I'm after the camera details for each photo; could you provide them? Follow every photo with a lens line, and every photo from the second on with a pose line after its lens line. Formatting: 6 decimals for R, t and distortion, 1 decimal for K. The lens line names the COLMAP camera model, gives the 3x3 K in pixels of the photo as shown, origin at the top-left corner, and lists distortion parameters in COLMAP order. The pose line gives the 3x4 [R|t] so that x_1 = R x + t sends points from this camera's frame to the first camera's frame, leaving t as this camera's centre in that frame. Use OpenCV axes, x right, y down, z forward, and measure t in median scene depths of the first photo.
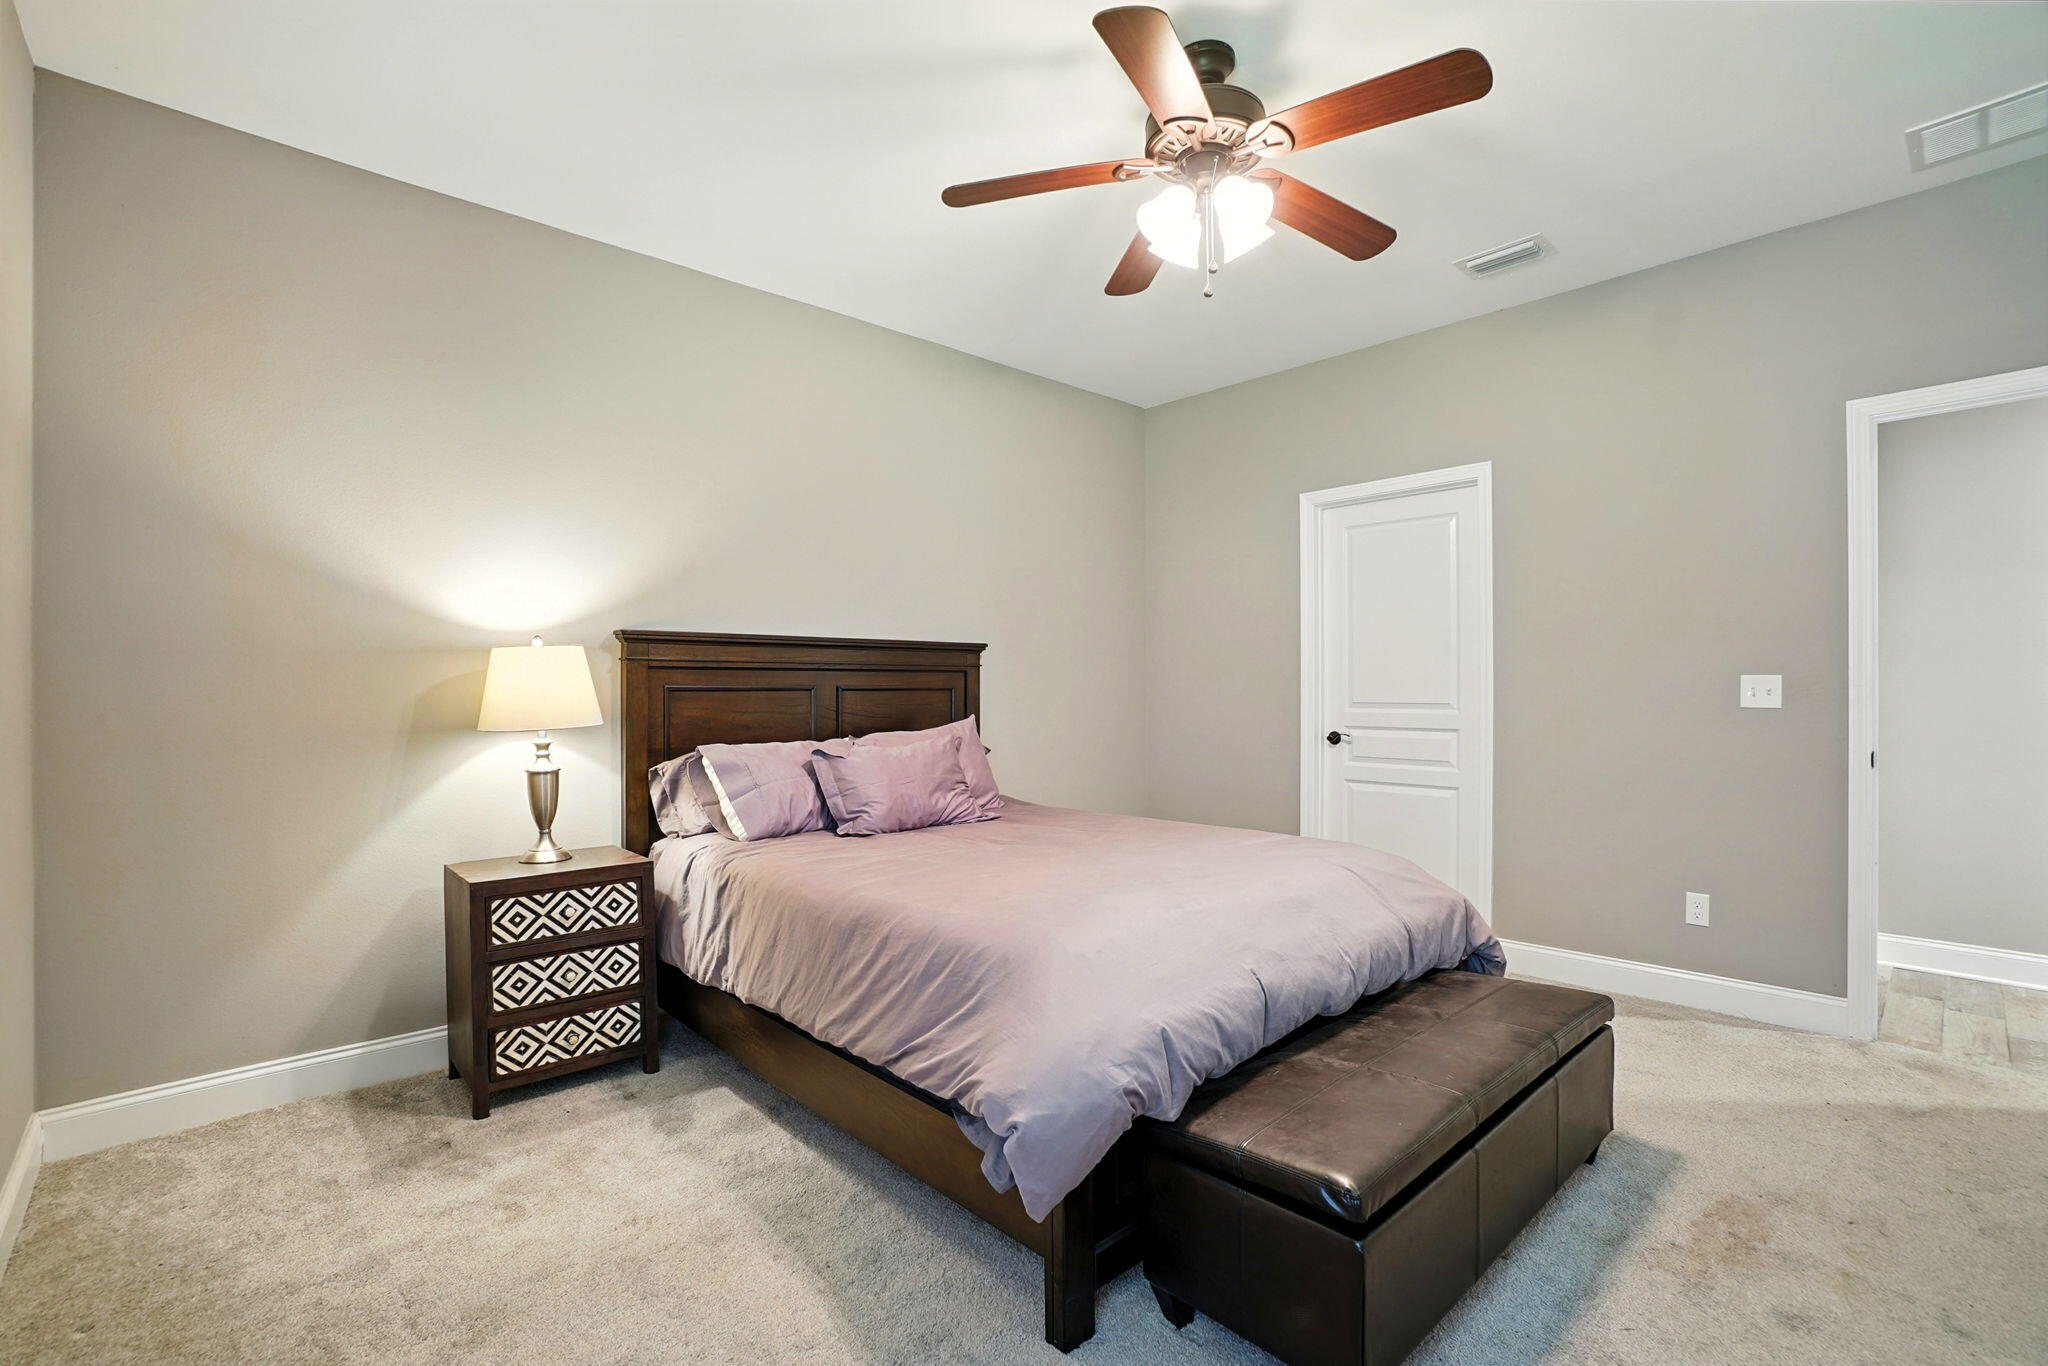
lens RADIAL K [[920.5, 0, 1015.6], [0, 920.5, 682.8], [0, 0, 1]] dist [-0.064555, 0.020617]
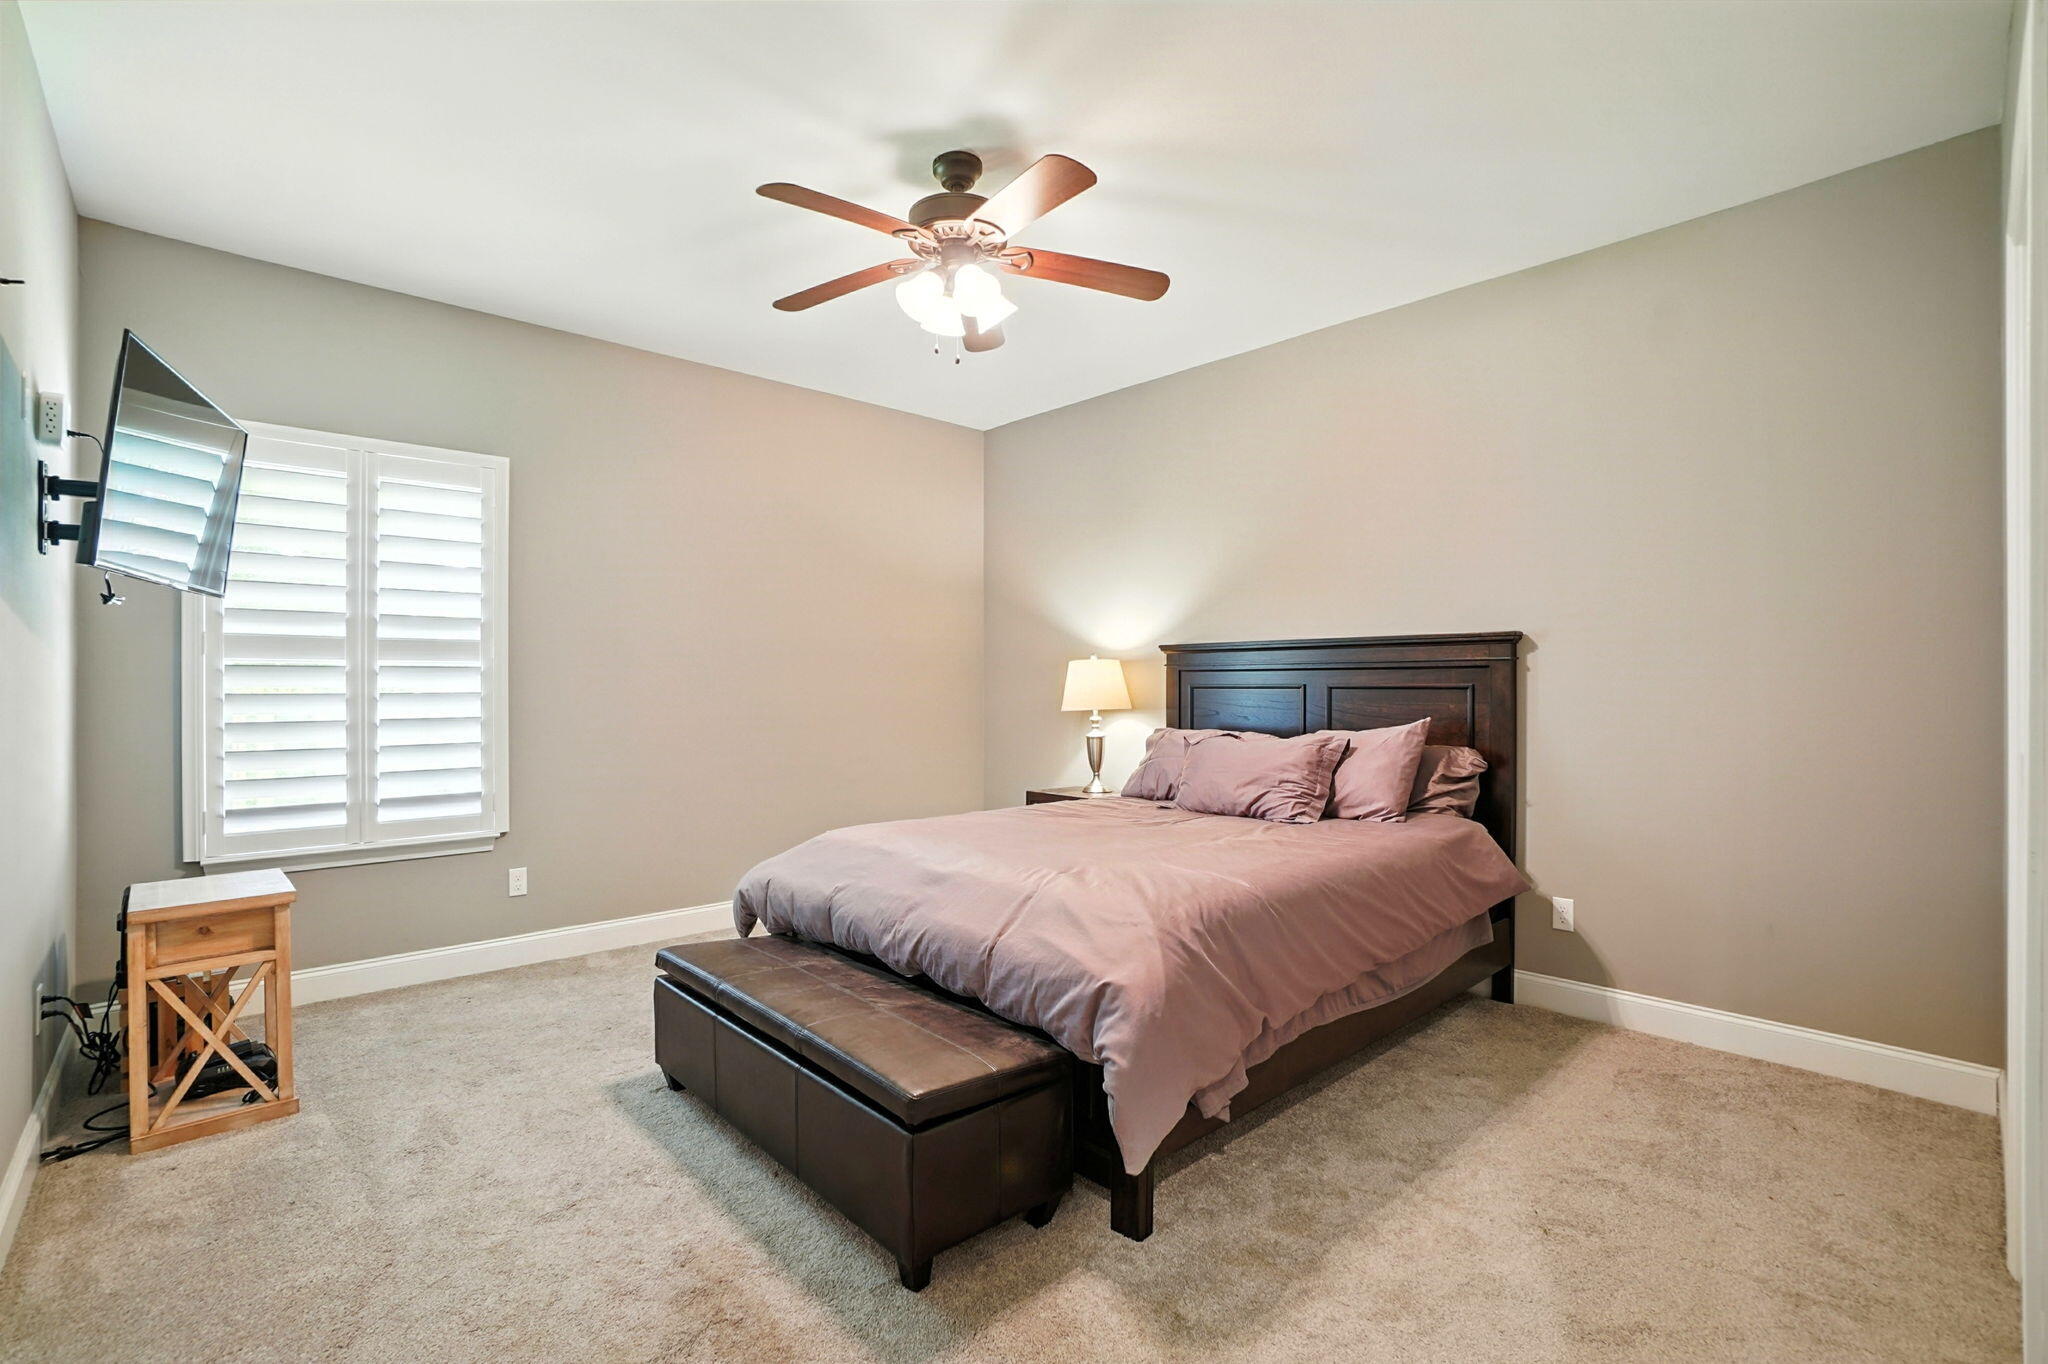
lens RADIAL K [[920.5, 0, 1015.6], [0, 920.5, 681.8], [0, 0, 1]] dist [-0.064555, 0.020617]
pose [[-0.007618, 0.002351, -0.999968, 1.046566], [0.006145, 0.999978, 0.002304, -0.005987], [0.999952, -0.006127, -0.007633, 0.796607]]
